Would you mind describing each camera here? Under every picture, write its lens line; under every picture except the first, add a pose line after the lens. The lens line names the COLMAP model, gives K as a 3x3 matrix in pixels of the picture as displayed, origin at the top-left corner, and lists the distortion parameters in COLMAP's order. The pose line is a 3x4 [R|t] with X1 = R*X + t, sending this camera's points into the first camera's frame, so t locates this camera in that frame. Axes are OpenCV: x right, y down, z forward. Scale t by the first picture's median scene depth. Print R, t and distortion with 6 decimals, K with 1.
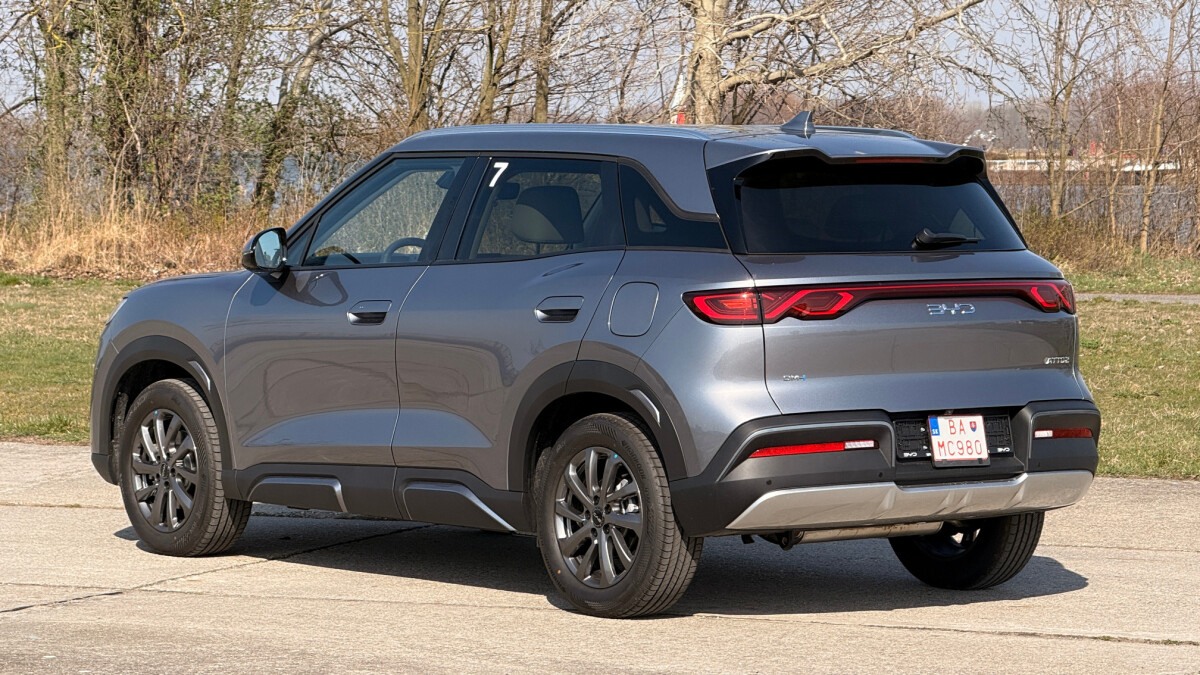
lens RADIAL K [[4100.9, 0, 600.0], [0, 4100.9, 337.5], [0, 0, 1]] dist [0.160766, 0.060770]
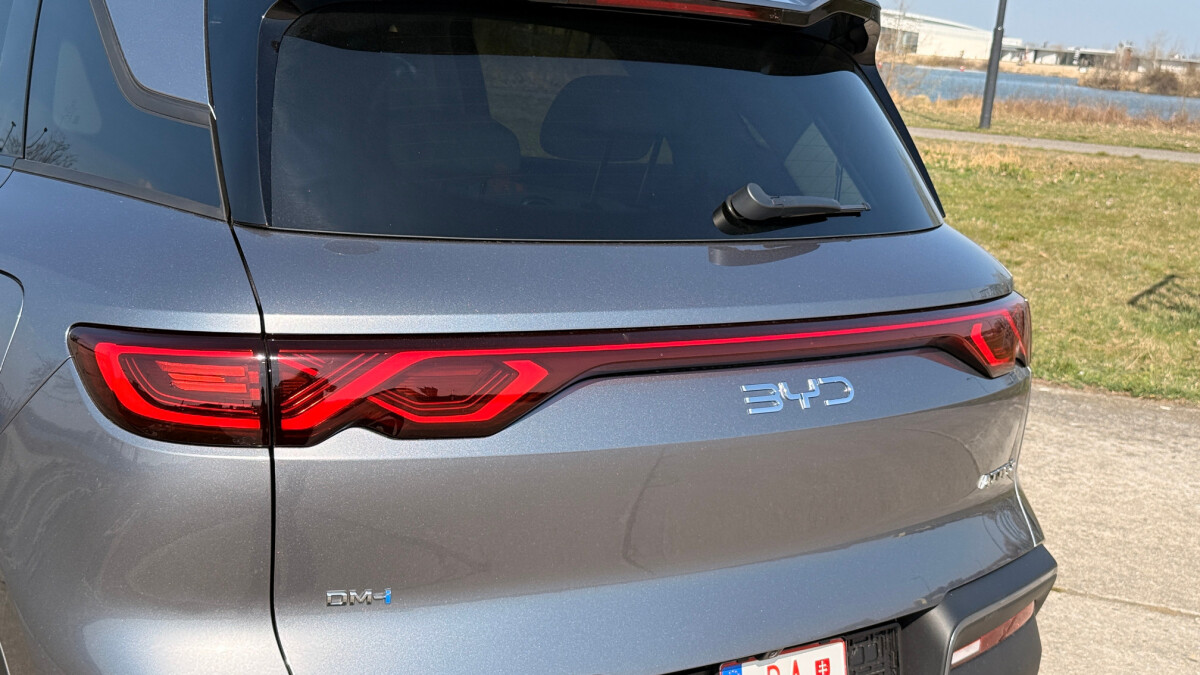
lens RADIAL K [[1652.3, 0, 600.0], [0, 1652.3, 337.5], [0, 0, 1]] dist [0.121734, -0.007090]
pose [[0.996142, 0.077878, 0.040452, 0.059200], [-0.082576, 0.987852, 0.131639, -0.032125], [-0.029709, -0.134472, 0.990472, 0.841669]]
